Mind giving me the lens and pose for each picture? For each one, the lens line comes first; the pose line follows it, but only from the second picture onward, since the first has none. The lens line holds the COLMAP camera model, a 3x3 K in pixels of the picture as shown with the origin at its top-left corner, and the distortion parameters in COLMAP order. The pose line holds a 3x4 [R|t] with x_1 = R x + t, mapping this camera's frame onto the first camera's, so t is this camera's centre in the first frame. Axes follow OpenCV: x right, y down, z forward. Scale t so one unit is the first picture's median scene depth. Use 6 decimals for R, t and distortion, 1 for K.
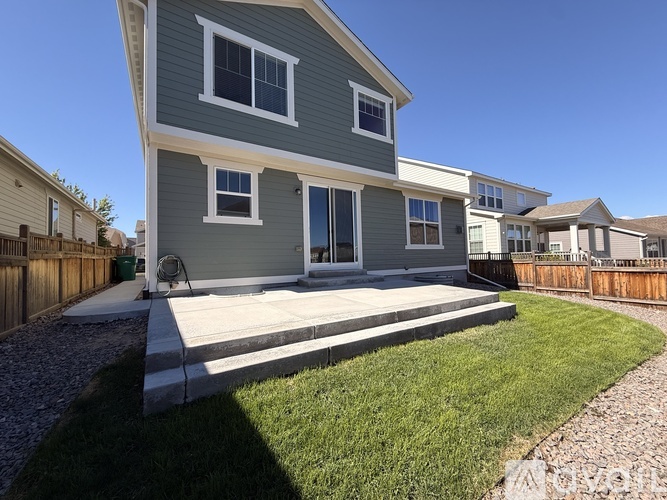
lens RADIAL K [[267.2, 0, 334.2], [0, 267.2, 250.8], [0, 0, 1]] dist [0.002259, -0.000245]
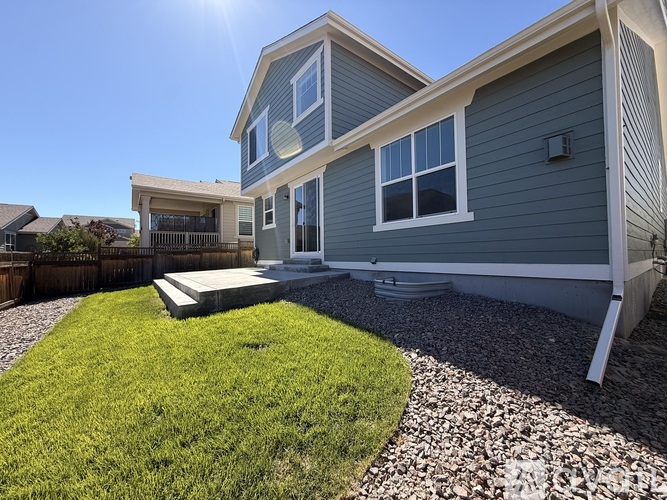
lens RADIAL K [[267.2, 0, 333.9], [0, 267.2, 248.5], [0, 0, 1]] dist [0.002259, -0.000245]
pose [[0.069493, -0.004634, -0.997572, 1.019256], [0.045687, 0.998955, -0.001458, 0.035037], [0.996536, -0.045475, 0.069633, 0.968327]]
